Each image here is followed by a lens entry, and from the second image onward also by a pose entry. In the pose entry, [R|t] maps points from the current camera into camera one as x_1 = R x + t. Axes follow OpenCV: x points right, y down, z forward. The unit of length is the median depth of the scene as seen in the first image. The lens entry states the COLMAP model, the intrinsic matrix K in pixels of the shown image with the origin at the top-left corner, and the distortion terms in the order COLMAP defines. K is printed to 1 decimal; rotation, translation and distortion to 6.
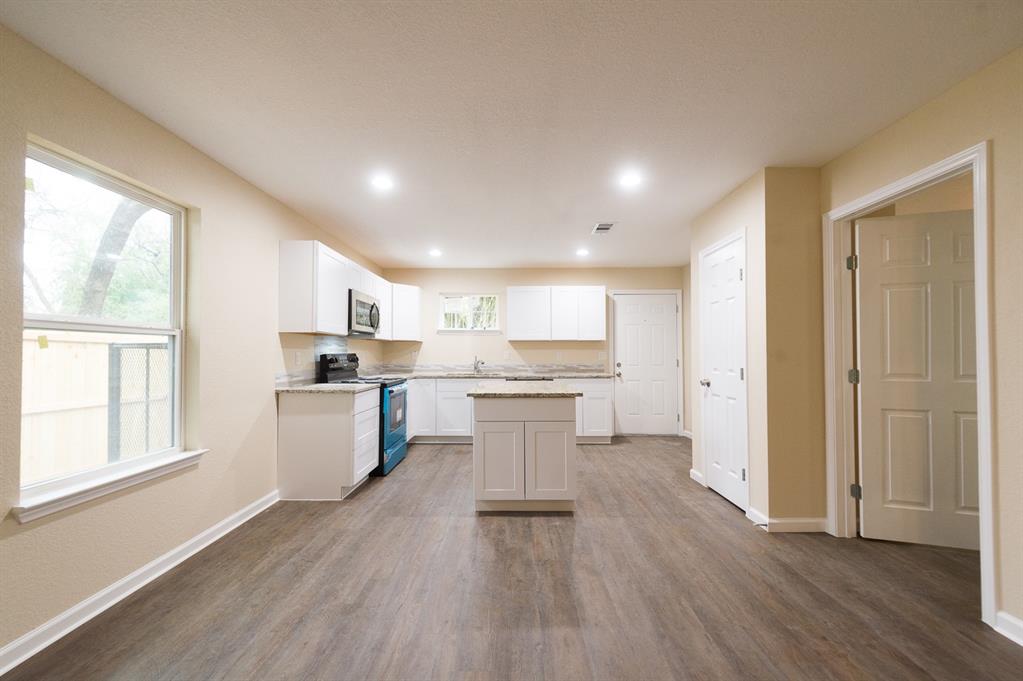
lens RADIAL K [[399.3, 0, 508.7], [0, 399.3, 347.6], [0, 0, 1]] dist [0.001409, -0.000374]
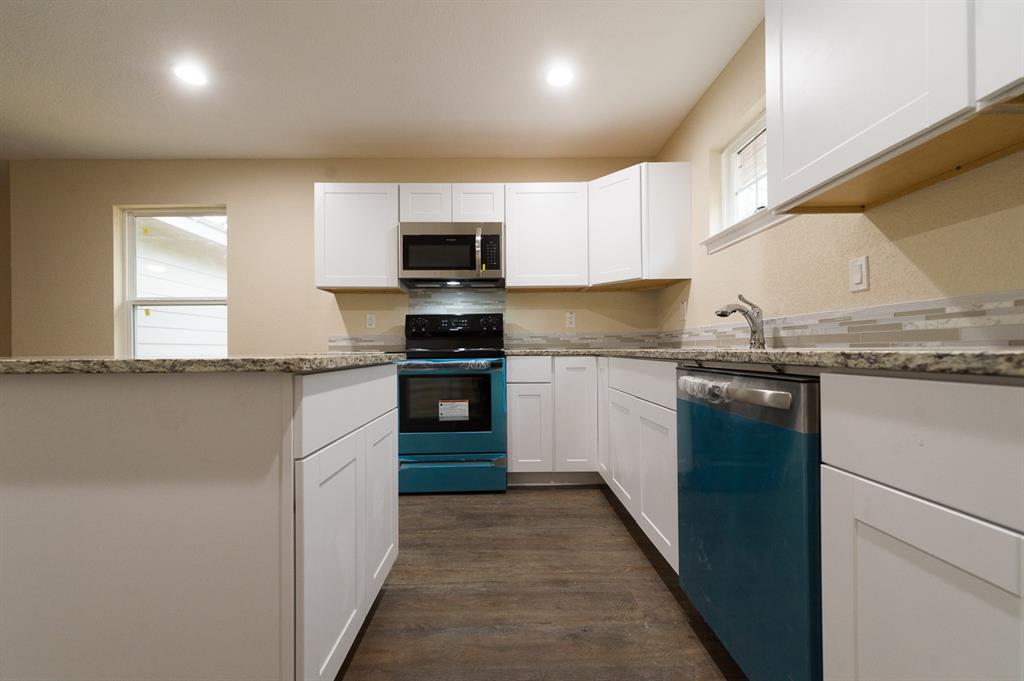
lens RADIAL K [[399.7, 0, 509.2], [0, 399.7, 347.7], [0, 0, 1]] dist [0.001409, -0.000374]
pose [[0.017135, -0.003650, -0.999847, 0.344485], [0.023220, 0.999725, -0.003251, 0.089360], [0.999584, -0.023161, 0.017215, 1.194713]]
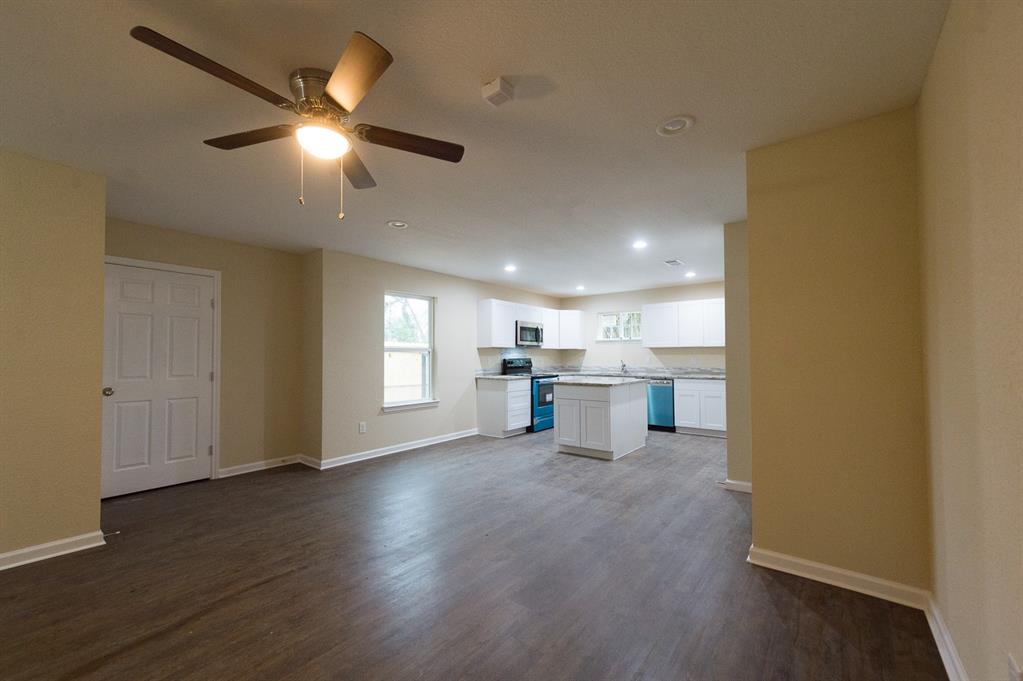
lens RADIAL K [[399.3, 0, 508.7], [0, 399.3, 347.6], [0, 0, 1]] dist [0.001409, -0.000374]
pose [[0.792126, -0.014690, -0.610180, 0.621053], [0.010478, 0.999890, -0.010470, -0.013789], [0.610267, 0.001900, 0.792193, -0.377290]]
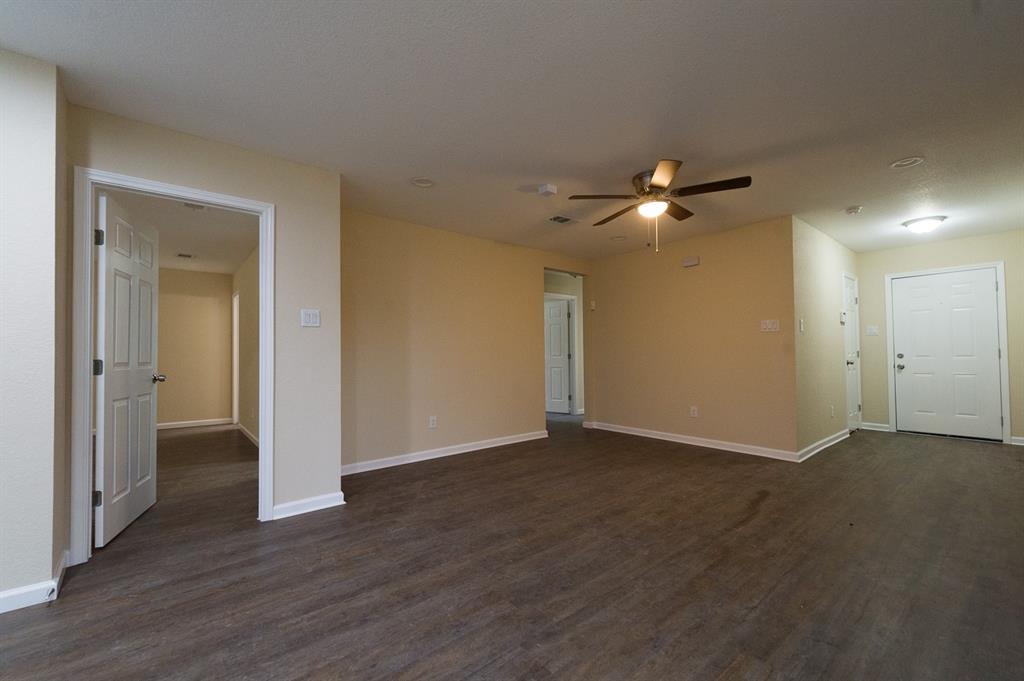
lens RADIAL K [[425.0, 0, 504.8], [0, 425.0, 344.3], [0, 0, 1]] dist [0.000775, -0.000002]
pose [[-0.640368, 0.021685, 0.767762, -0.282841], [-0.004688, 0.999472, -0.032140, 0.033078], [-0.768054, -0.024181, -0.639929, 0.616527]]
